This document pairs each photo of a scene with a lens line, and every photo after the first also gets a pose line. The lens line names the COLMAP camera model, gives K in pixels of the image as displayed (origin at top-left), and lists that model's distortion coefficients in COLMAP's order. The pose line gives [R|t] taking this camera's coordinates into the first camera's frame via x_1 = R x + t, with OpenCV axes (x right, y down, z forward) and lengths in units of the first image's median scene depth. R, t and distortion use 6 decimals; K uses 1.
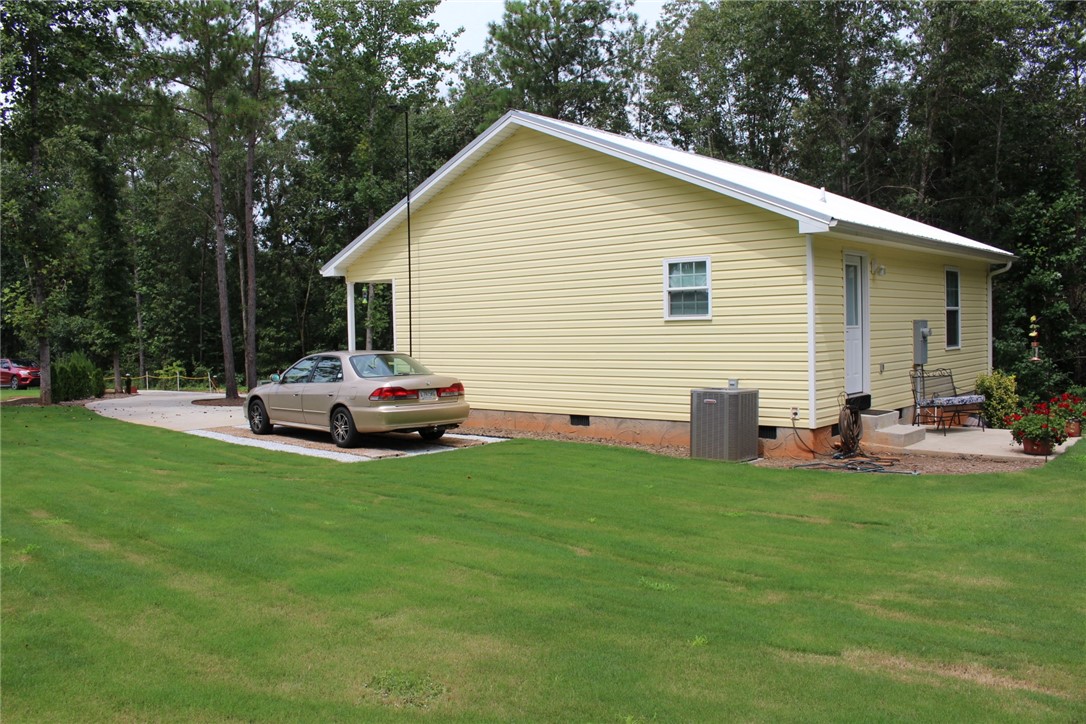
lens RADIAL K [[902.9, 0, 535.3], [0, 902.9, 362.5], [0, 0, 1]] dist [-0.157929, 0.133297]
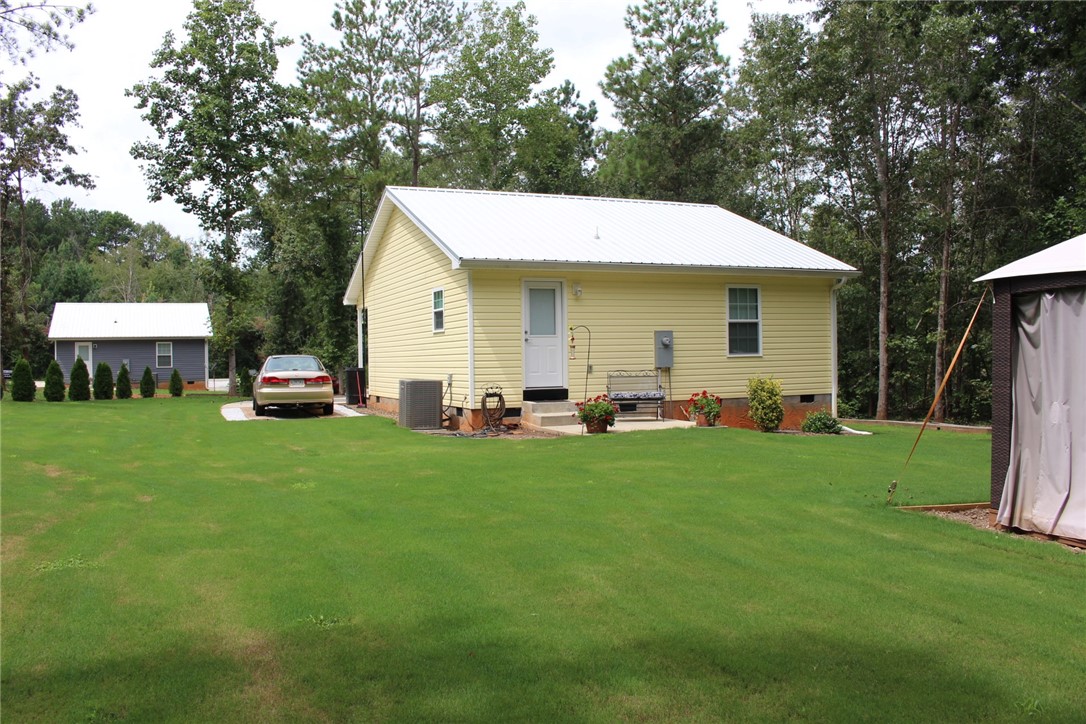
lens RADIAL K [[902.9, 0, 543.0], [0, 902.9, 360.9], [0, 0, 1]] dist [-0.157929, 0.133297]
pose [[0.901158, 0.005184, -0.433460, 0.859419], [-0.016359, 0.999623, -0.022057, 0.023776], [0.433182, 0.026968, 0.900903, -0.190048]]
